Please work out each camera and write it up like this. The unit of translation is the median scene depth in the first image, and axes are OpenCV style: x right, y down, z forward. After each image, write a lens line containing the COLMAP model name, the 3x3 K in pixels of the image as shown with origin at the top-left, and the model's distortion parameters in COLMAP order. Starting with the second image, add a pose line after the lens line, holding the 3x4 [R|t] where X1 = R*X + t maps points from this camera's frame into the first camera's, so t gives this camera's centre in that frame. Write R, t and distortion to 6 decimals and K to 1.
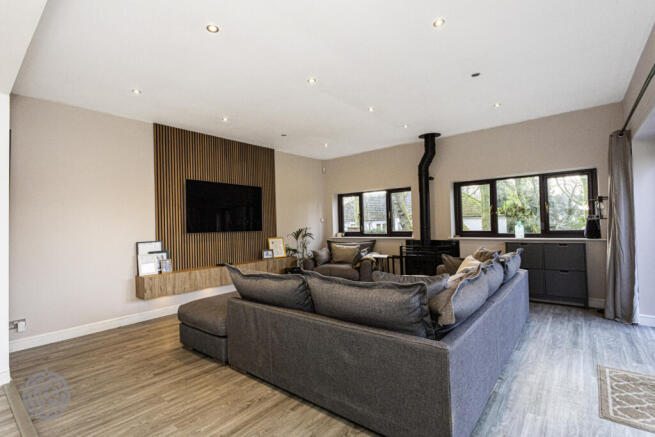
lens RADIAL K [[308.0, 0, 329.5], [0, 308.0, 216.0], [0, 0, 1]] dist [0.002454, 0.000458]
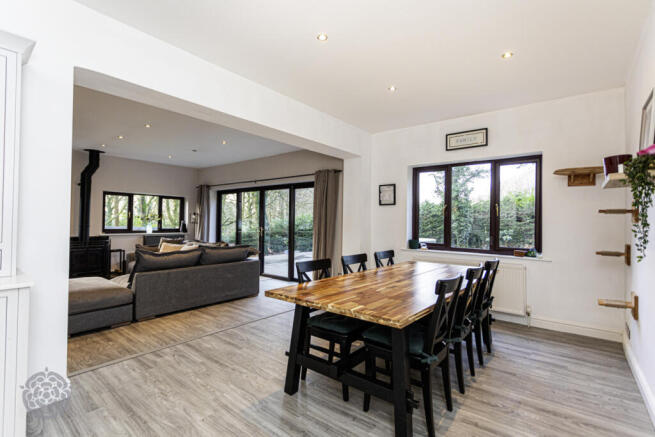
lens RADIAL K [[308.0, 0, 321.4], [0, 308.0, 219.8], [0, 0, 1]] dist [0.002454, 0.000458]
pose [[0.011807, 0.035642, 0.999295, -0.848292], [-0.041504, 0.998521, -0.035124, 0.016952], [-0.999069, -0.041060, 0.013269, 0.073411]]
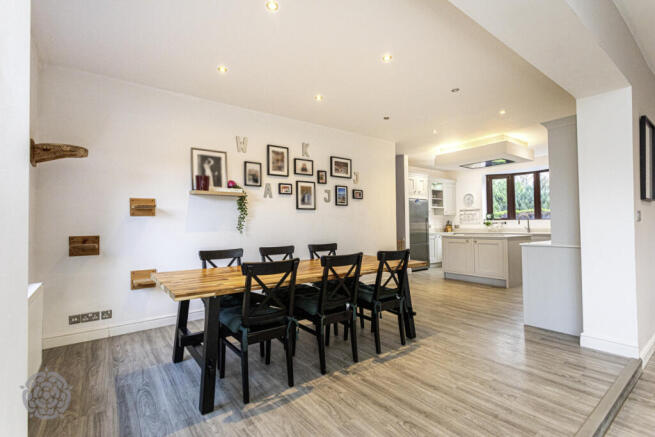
lens RADIAL K [[308.0, 0, 328.7], [0, 308.0, 218.7], [0, 0, 1]] dist [0.002454, 0.000458]
pose [[-0.229950, 0.011435, -0.973135, 0.103614], [0.040809, 0.999165, 0.002097, 0.006355], [0.972346, -0.039231, -0.230225, 0.099672]]
